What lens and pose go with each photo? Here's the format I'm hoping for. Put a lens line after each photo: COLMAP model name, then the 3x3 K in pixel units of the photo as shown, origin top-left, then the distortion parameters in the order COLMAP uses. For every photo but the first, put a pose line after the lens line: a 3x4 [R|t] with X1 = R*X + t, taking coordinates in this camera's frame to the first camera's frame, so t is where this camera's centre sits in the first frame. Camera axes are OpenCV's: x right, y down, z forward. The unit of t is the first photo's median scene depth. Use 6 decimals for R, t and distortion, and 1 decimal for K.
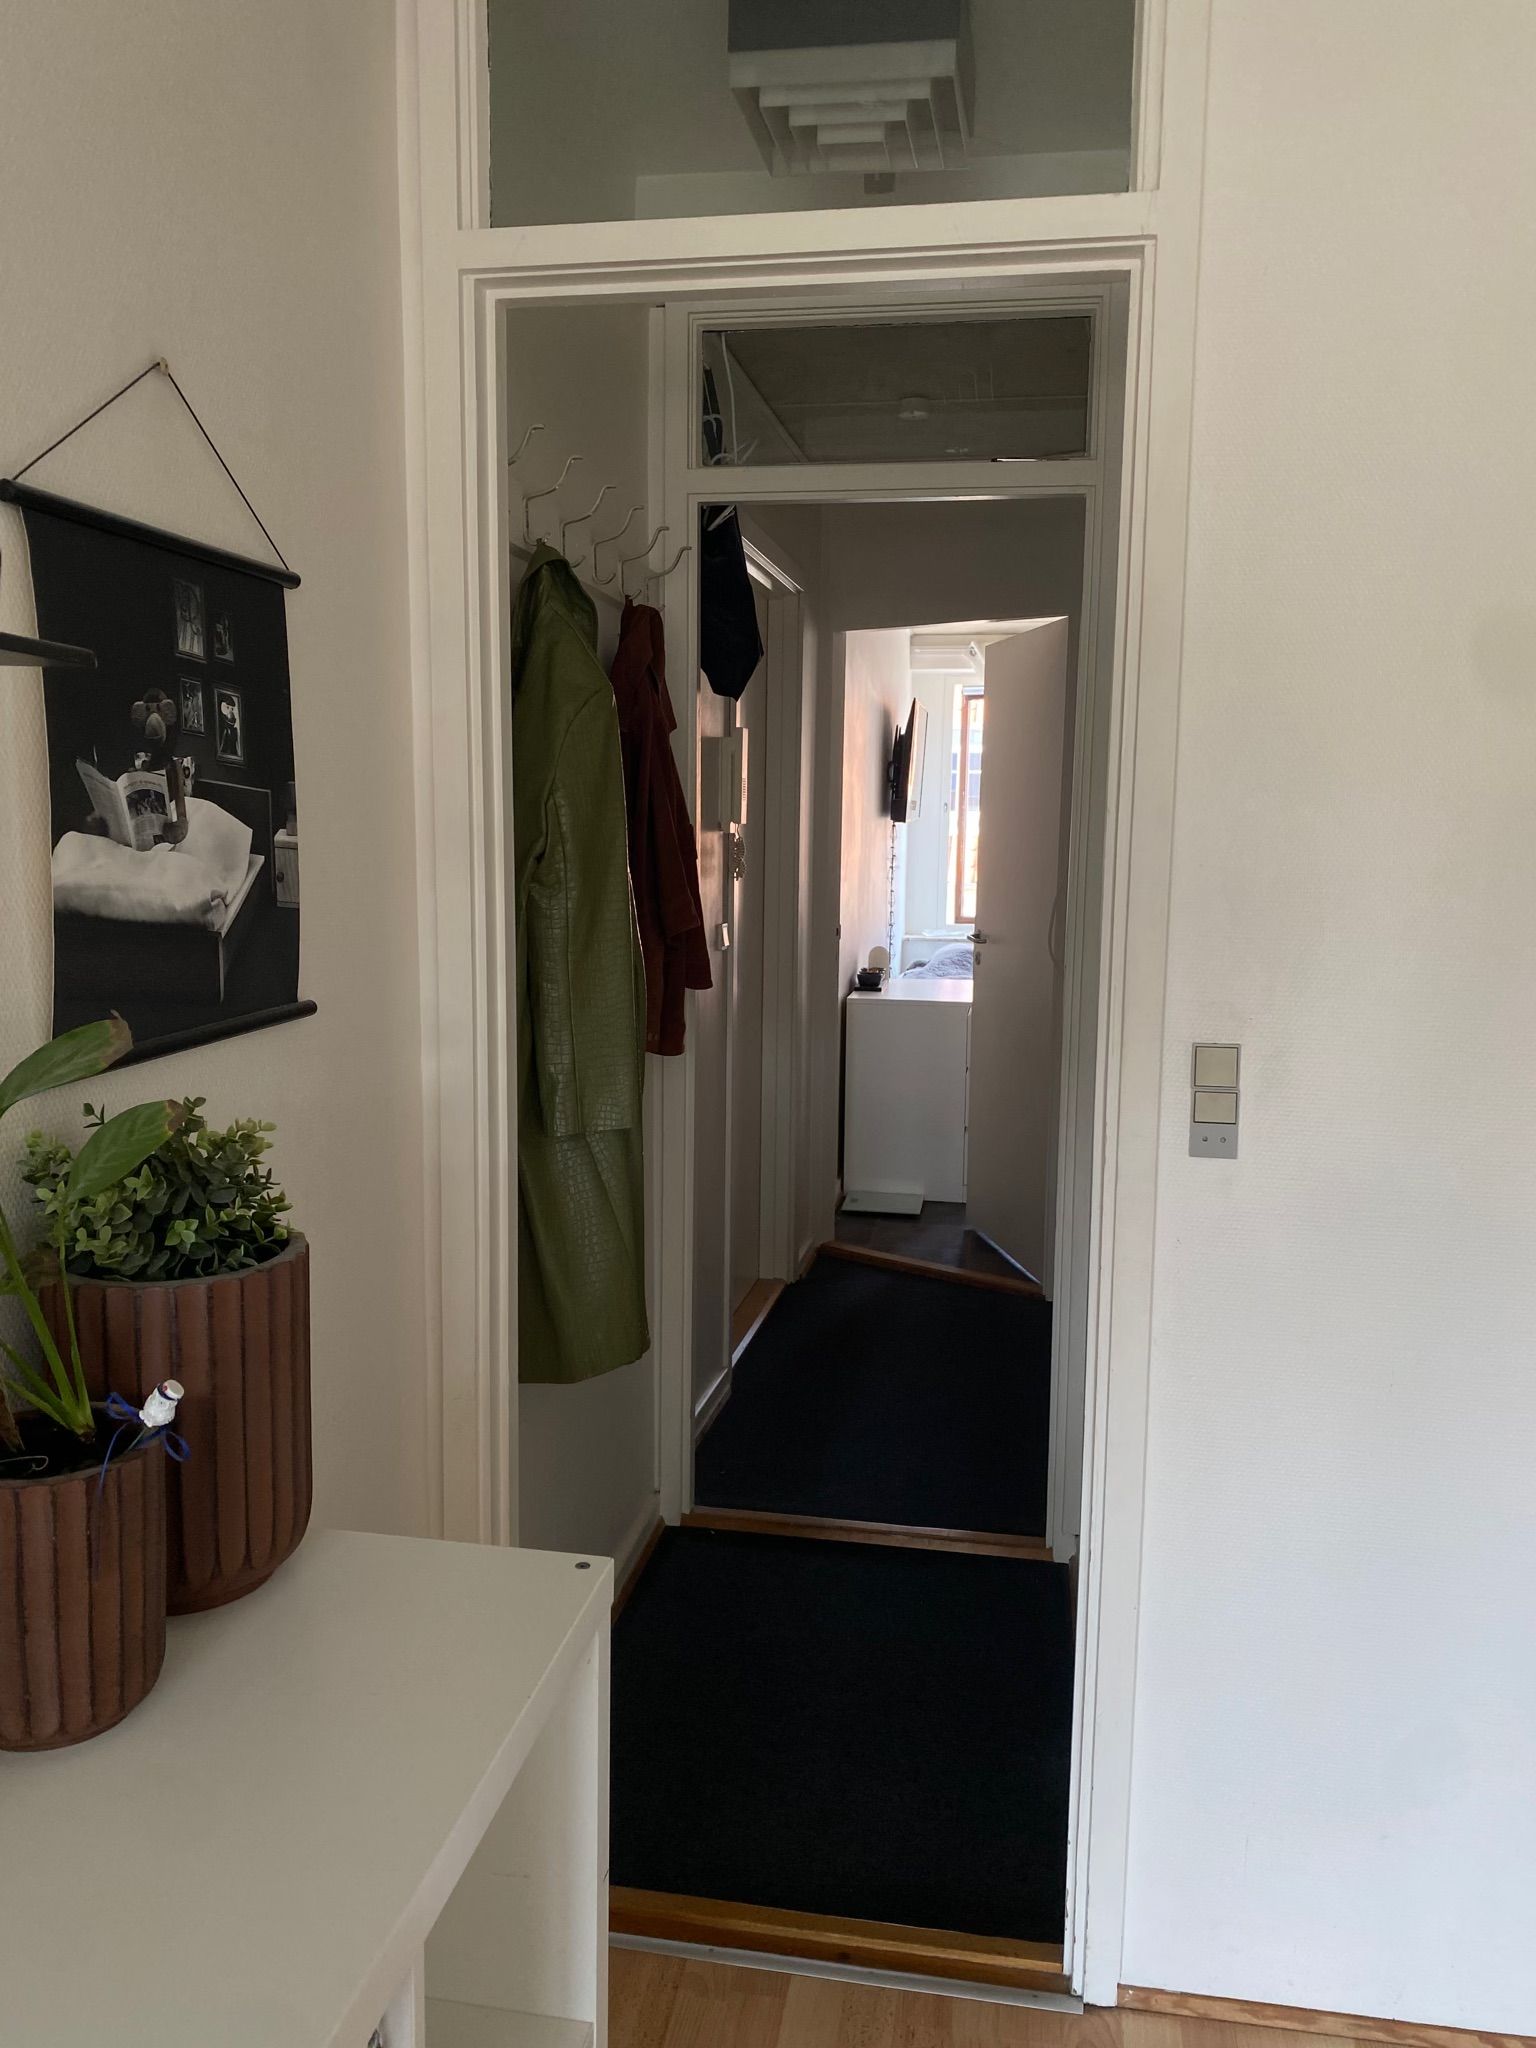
lens RADIAL K [[1559.0, 0, 768.0], [0, 1559.0, 1024.0], [0, 0, 1]] dist [0.000822, -0.000220]
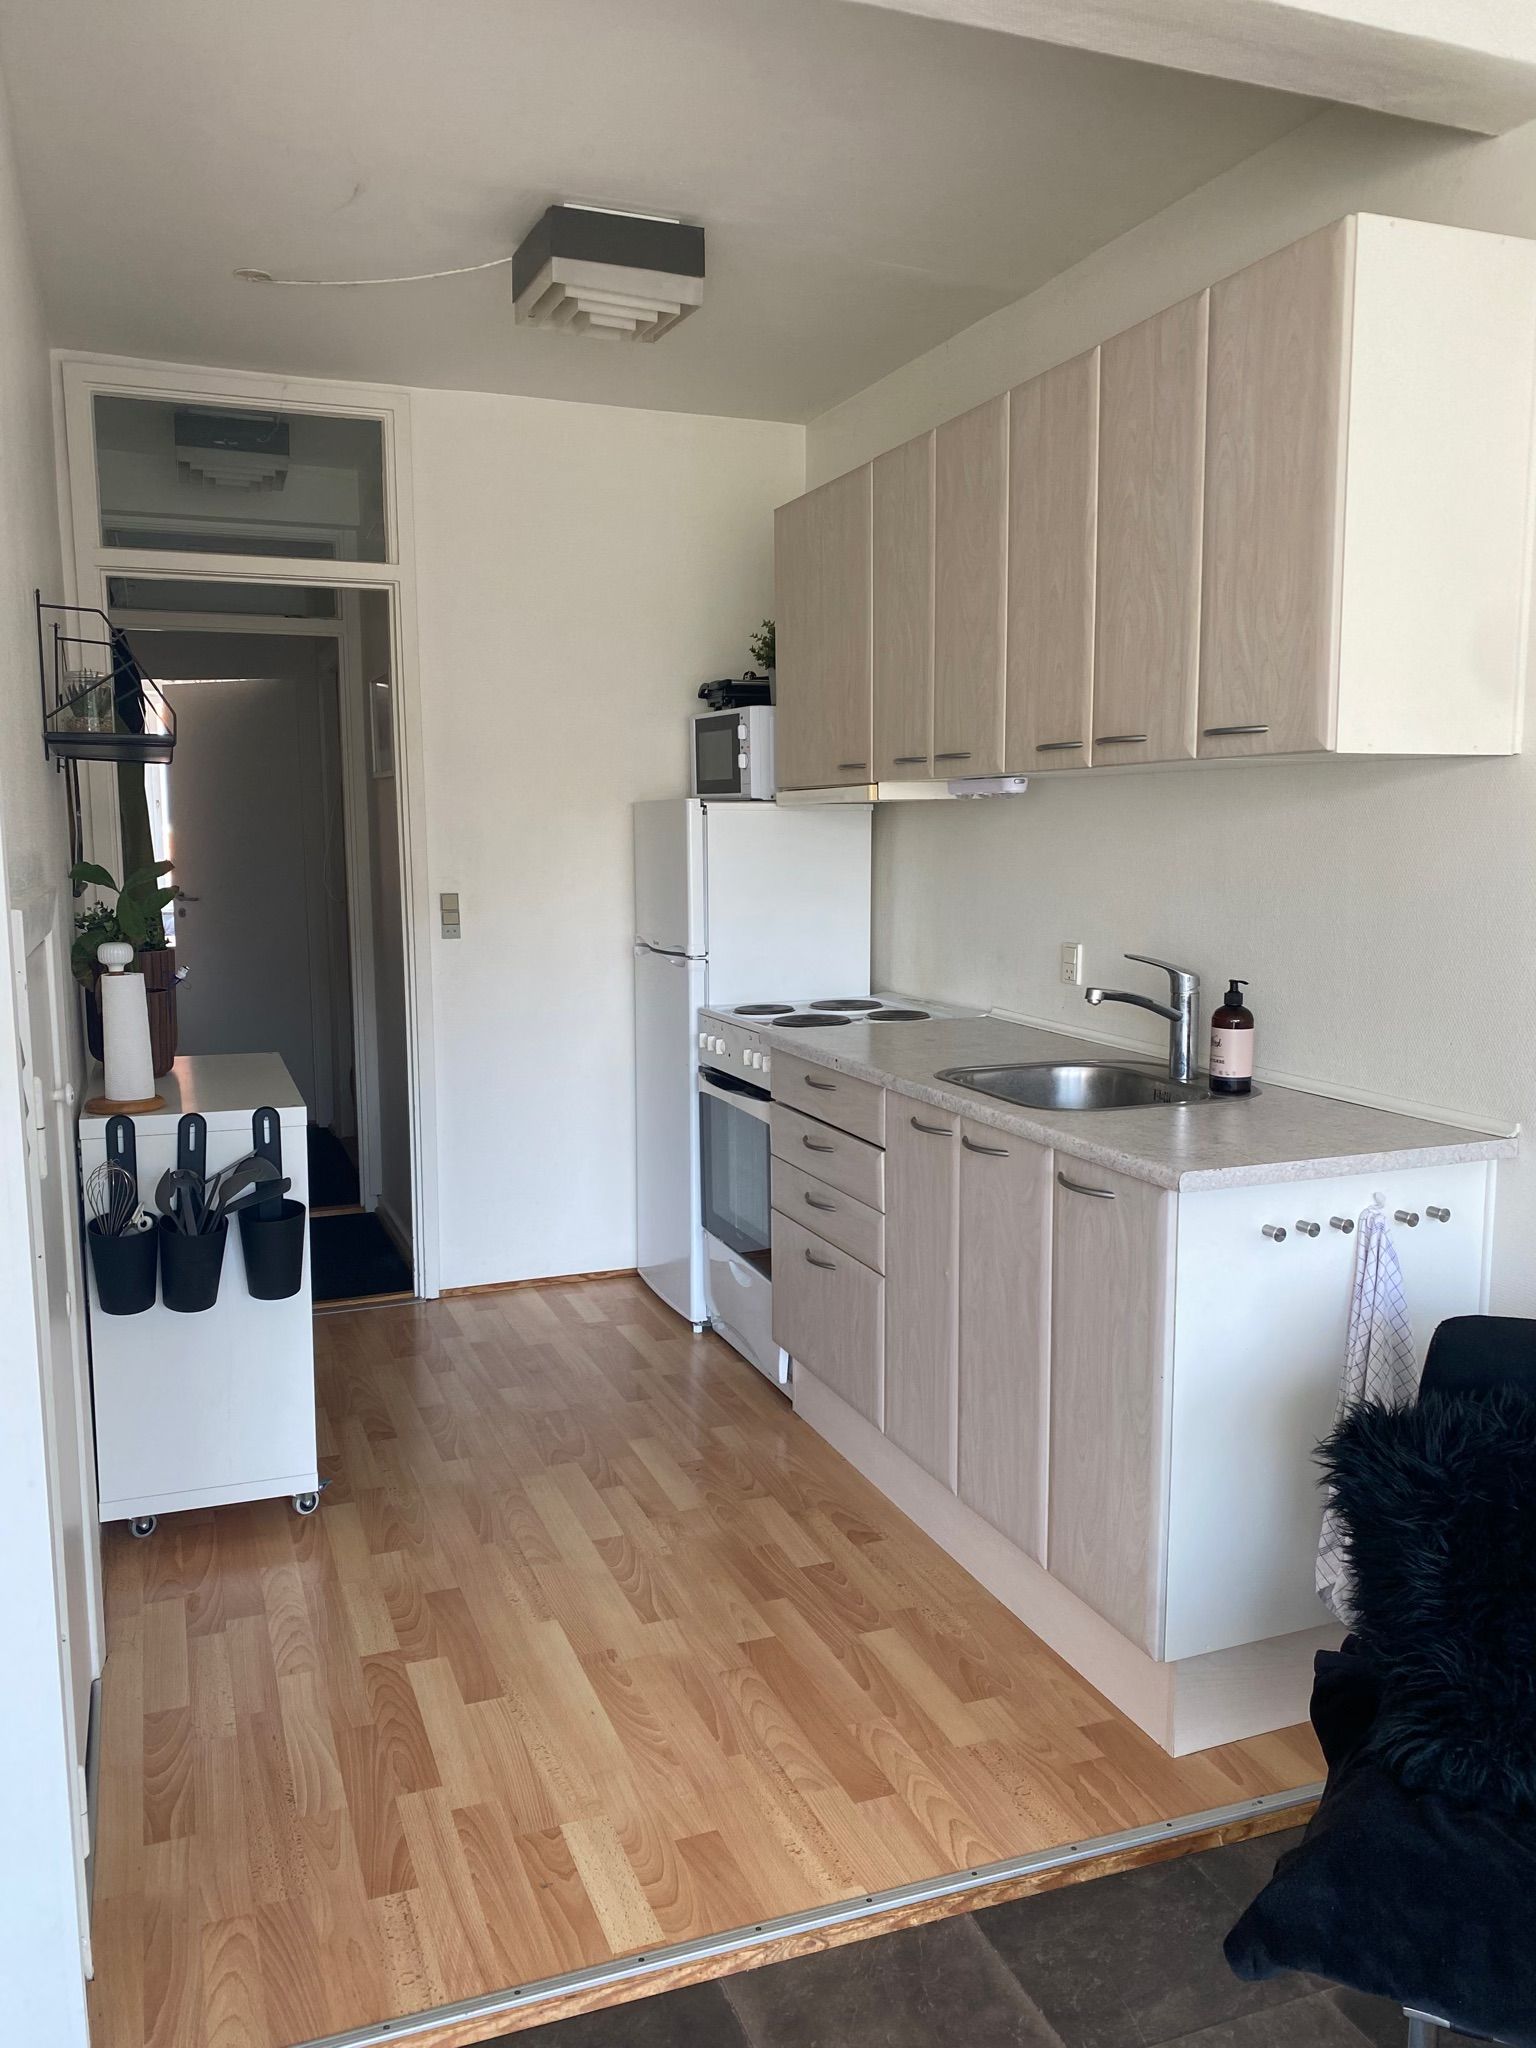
lens RADIAL K [[1559.0, 0, 768.0], [0, 1559.0, 1024.0], [0, 0, 1]] dist [0.000822, -0.000220]
pose [[0.853676, -0.076172, 0.515204, -0.563029], [0.082308, 0.996547, 0.010955, 0.224503], [-0.514260, 0.033053, 0.856997, -1.369883]]
